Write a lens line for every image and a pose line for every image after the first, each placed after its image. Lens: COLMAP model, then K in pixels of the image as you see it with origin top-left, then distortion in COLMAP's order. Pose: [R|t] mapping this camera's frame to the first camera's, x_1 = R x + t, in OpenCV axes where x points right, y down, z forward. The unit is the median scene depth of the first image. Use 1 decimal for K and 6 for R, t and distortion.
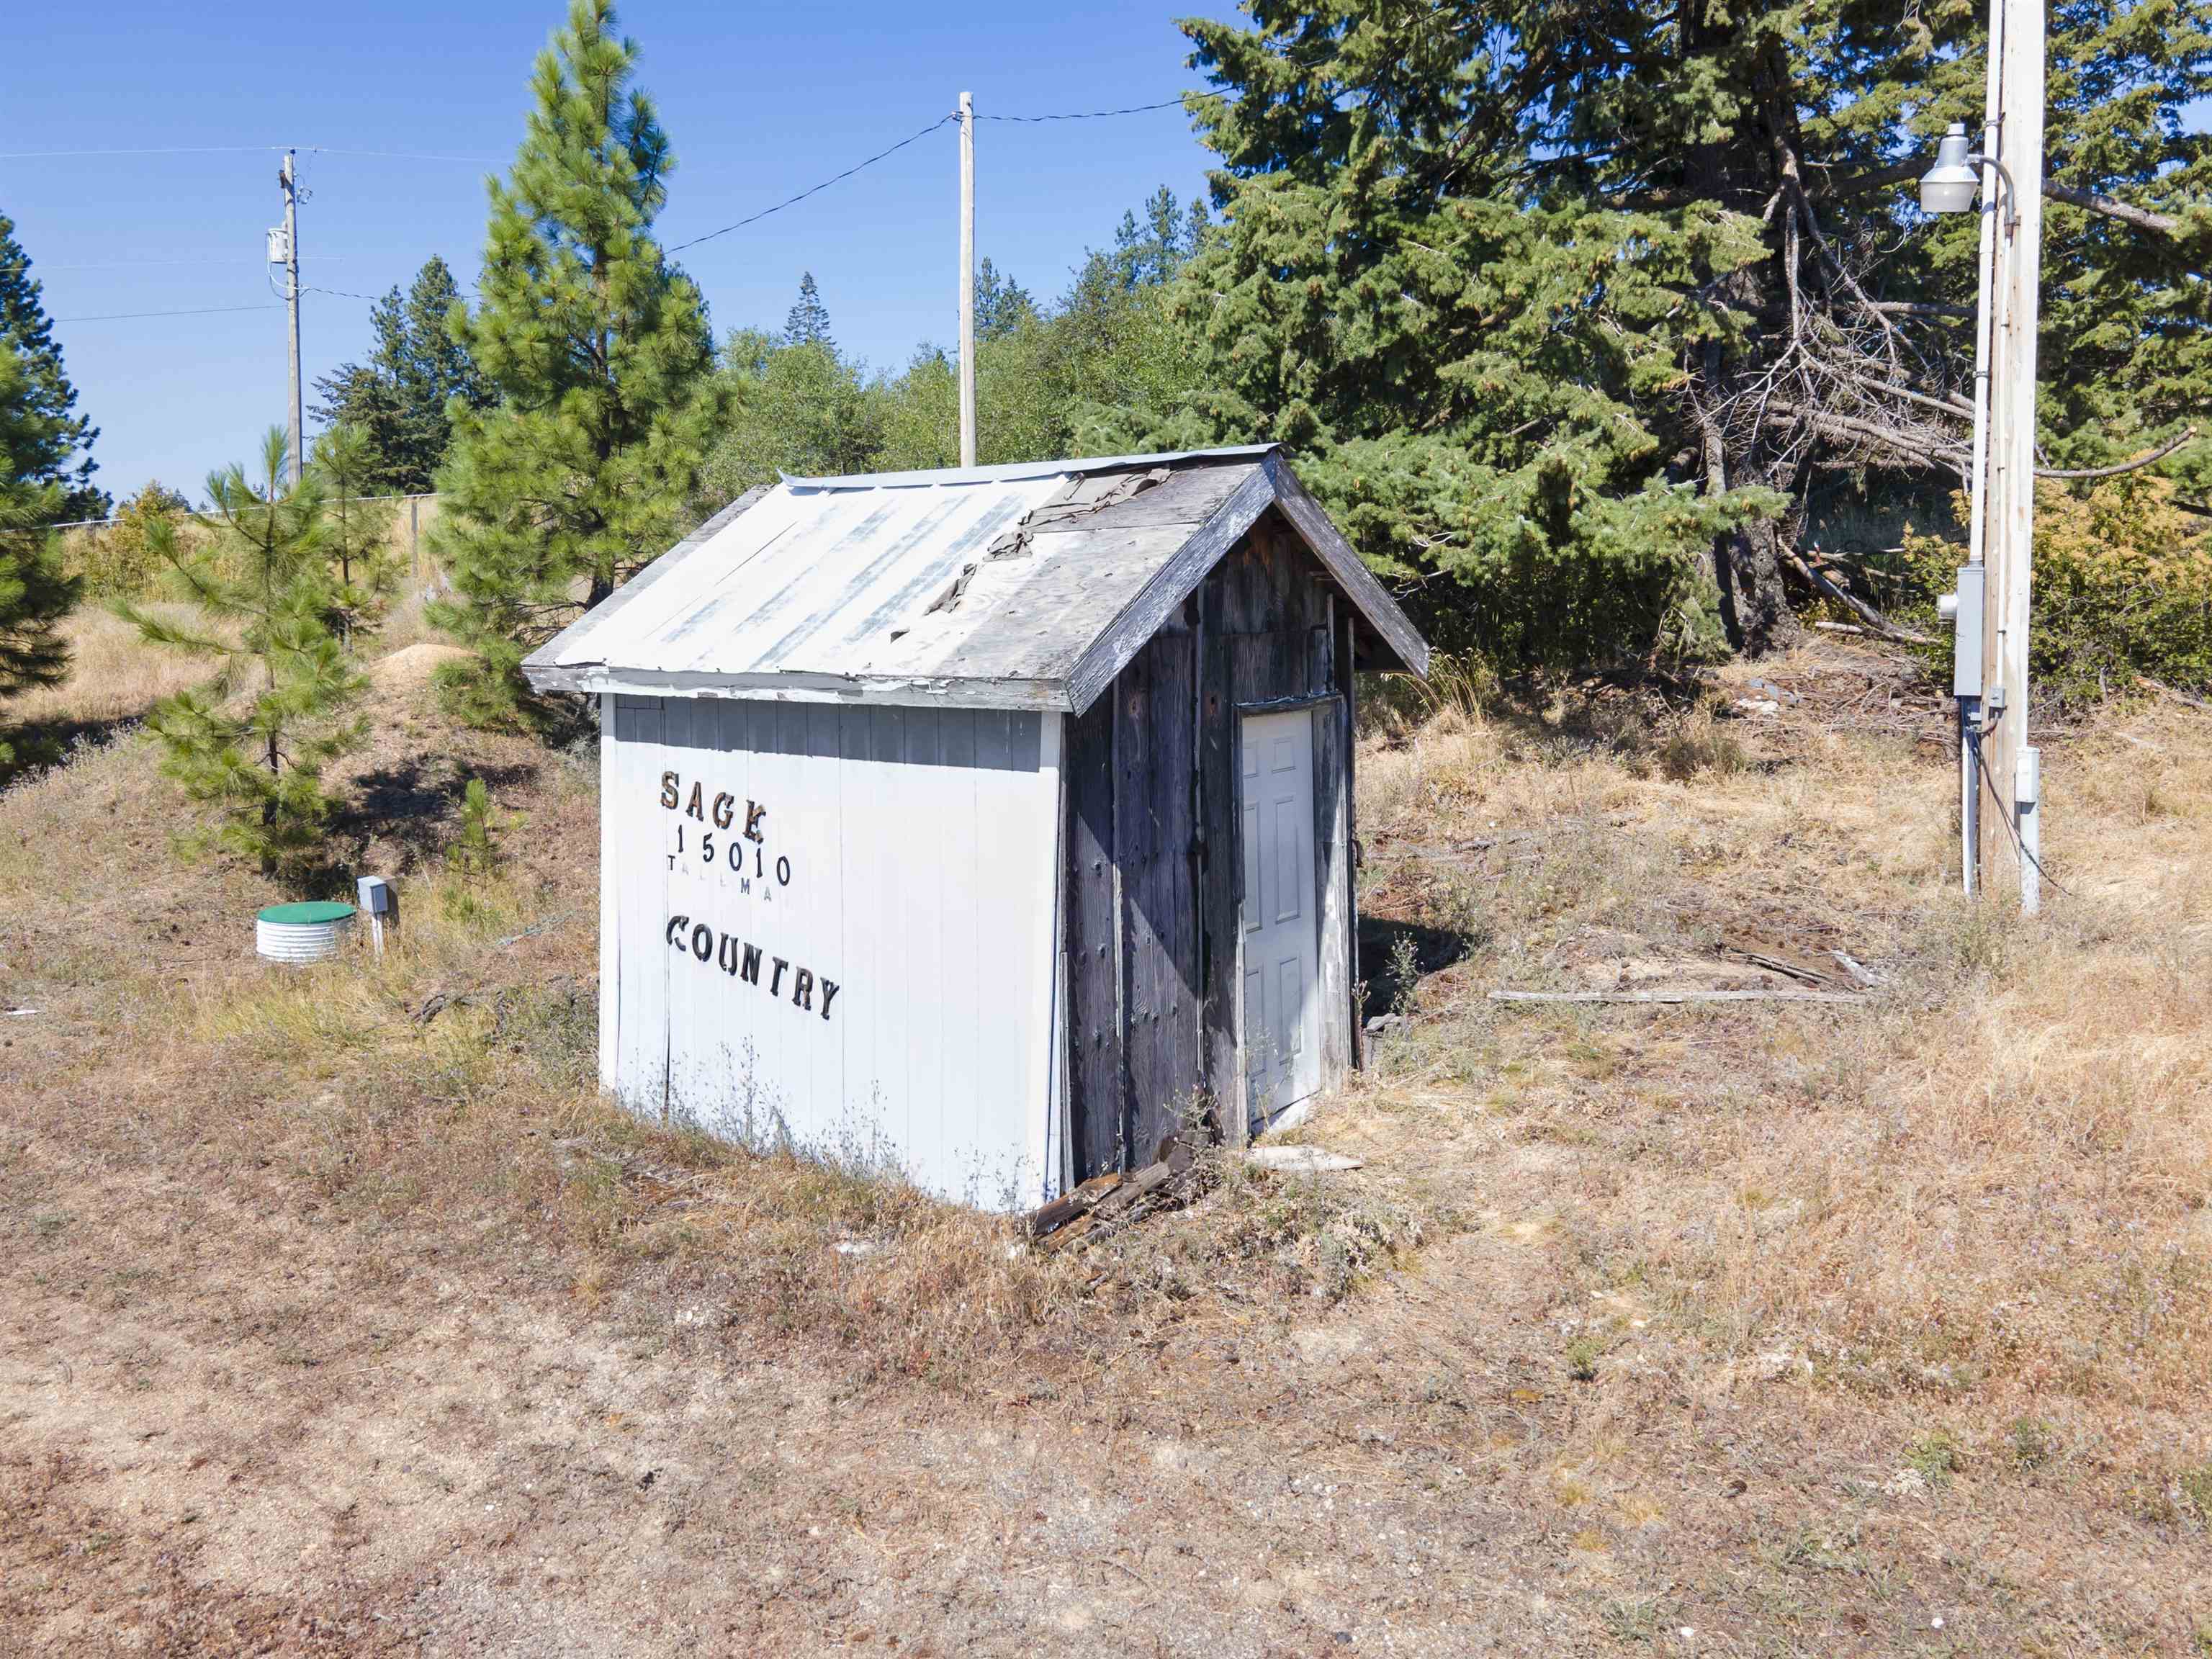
lens RADIAL K [[1714.1, 0, 1106.0], [0, 1714.1, 829.5], [0, 0, 1]] dist [0.009261, 0.073683]
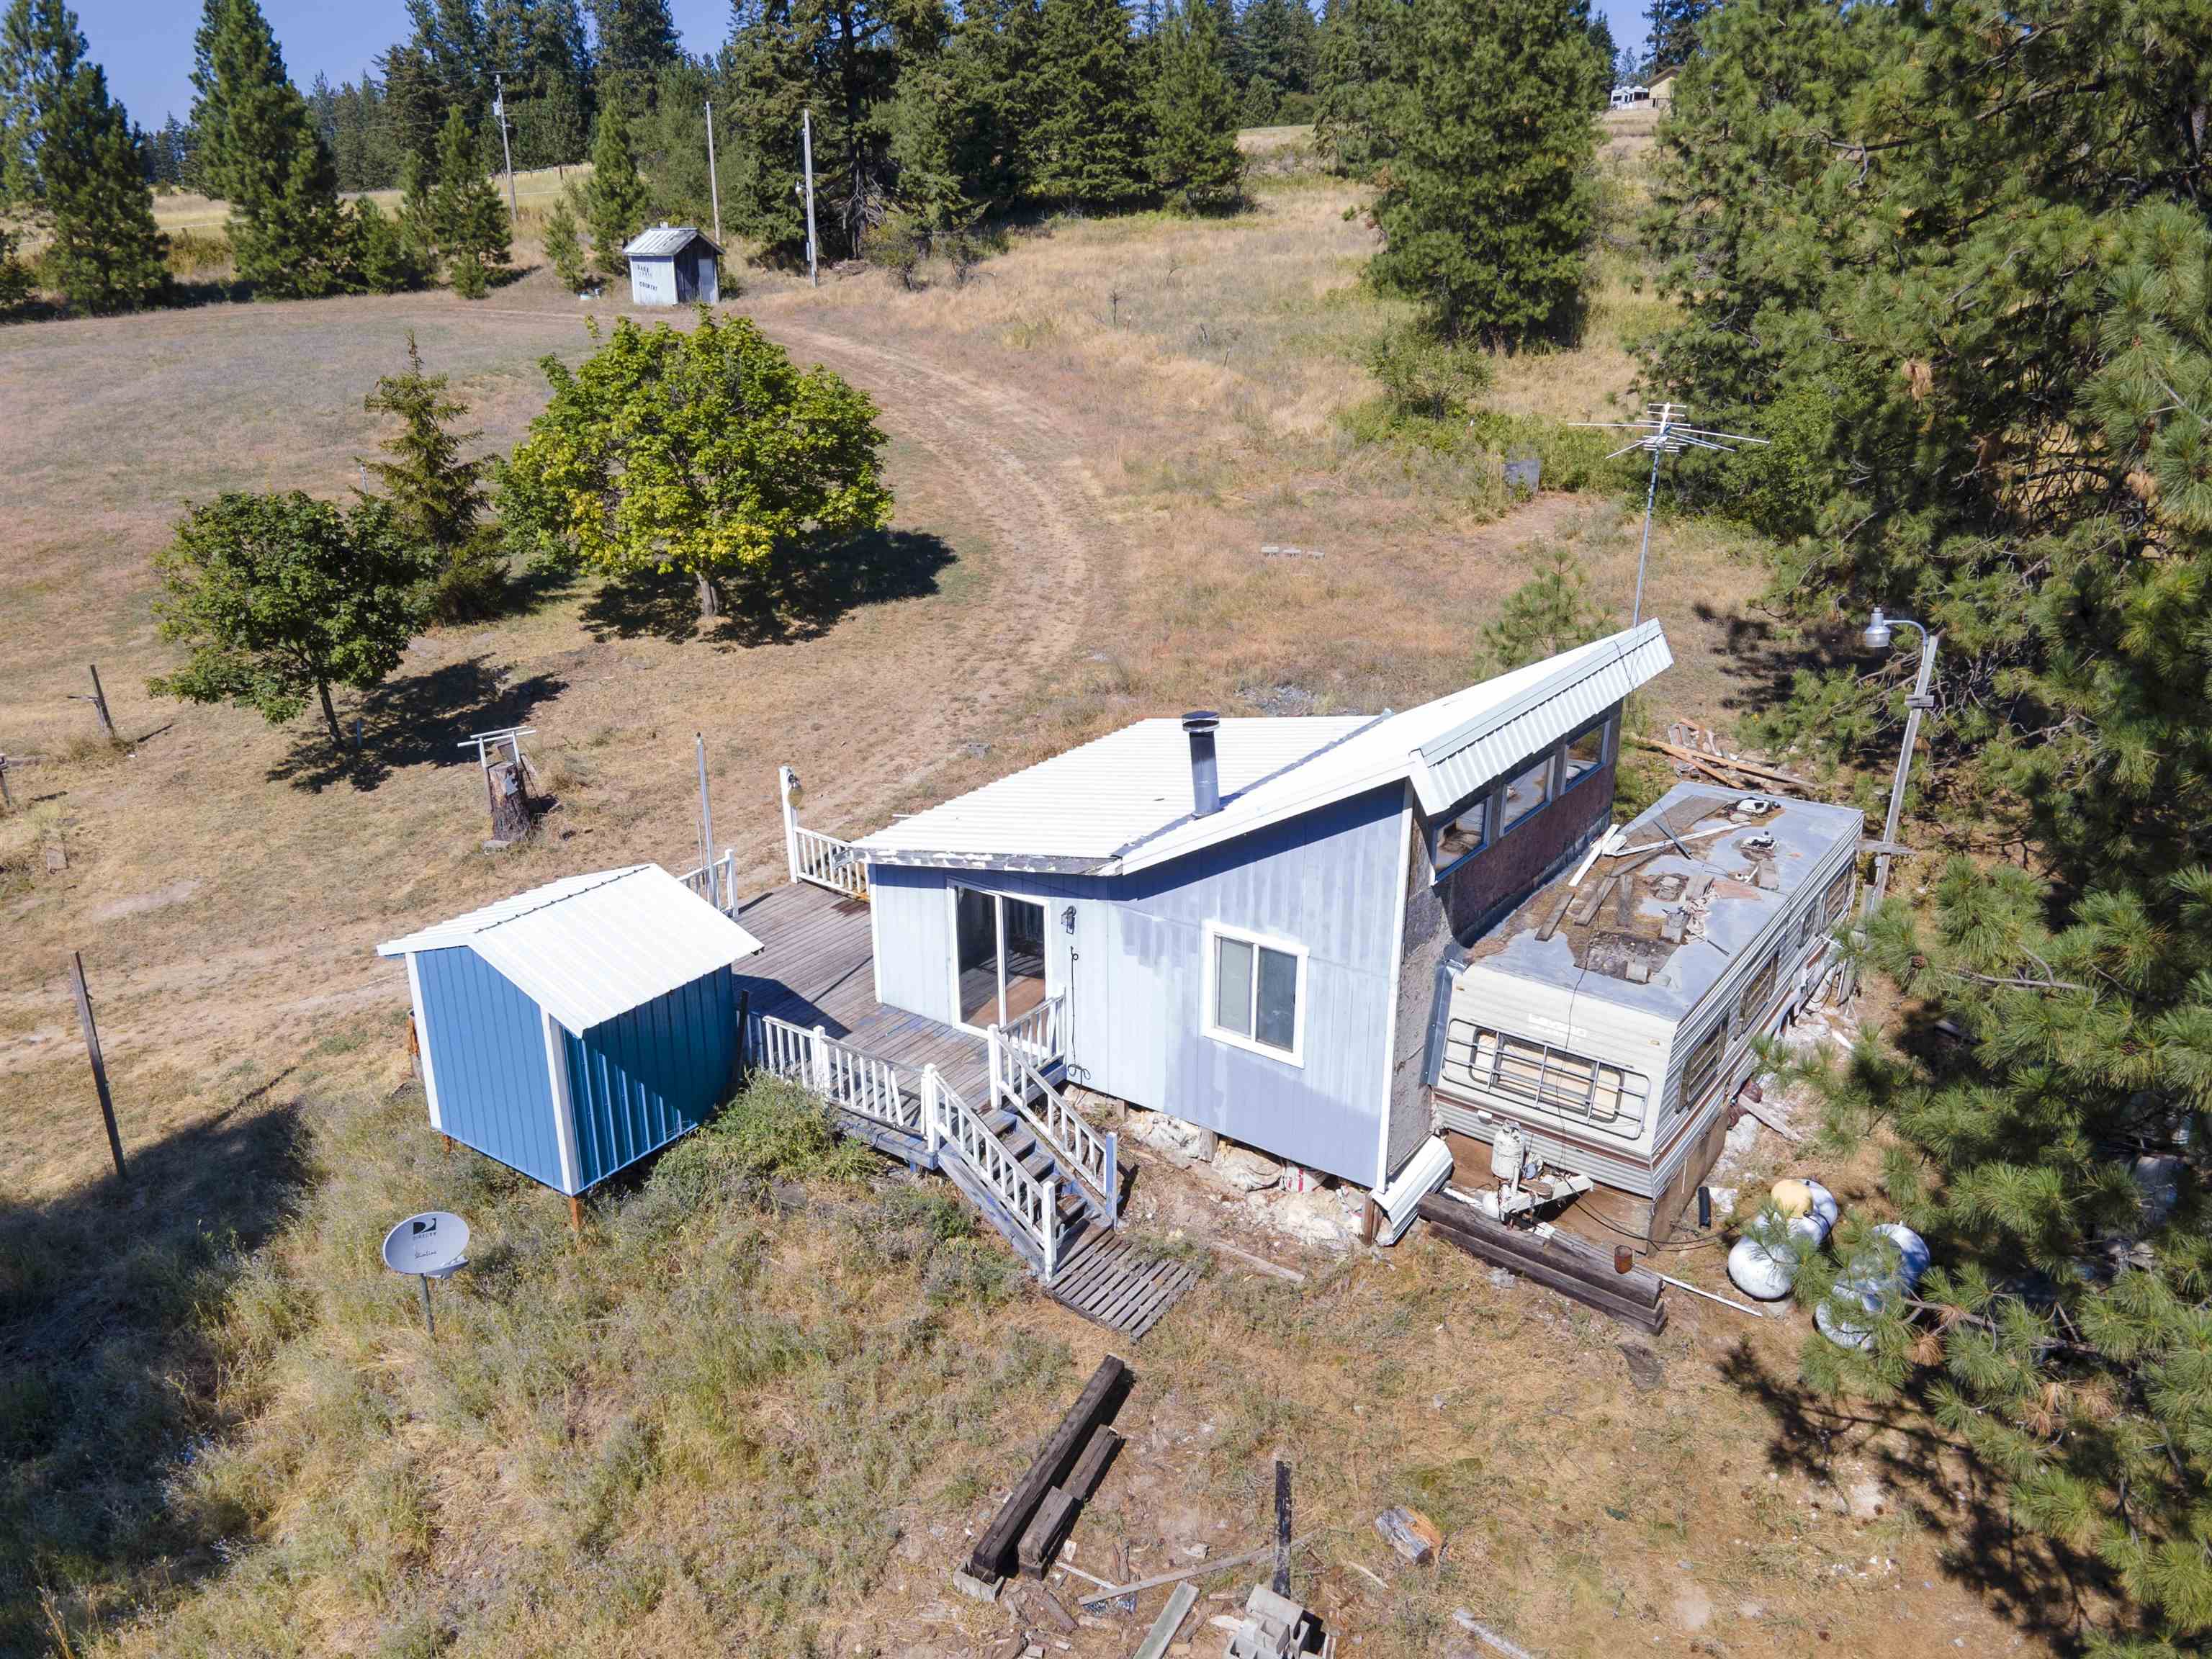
lens RADIAL K [[1714.1, 0, 1106.0], [0, 1714.1, 829.5], [0, 0, 1]] dist [0.009261, 0.073683]
pose [[0.999966, -0.005742, -0.005930, 1.117489], [0.006834, 0.978842, 0.204503, 0.516585], [0.004630, -0.204537, 0.978848, -4.219295]]
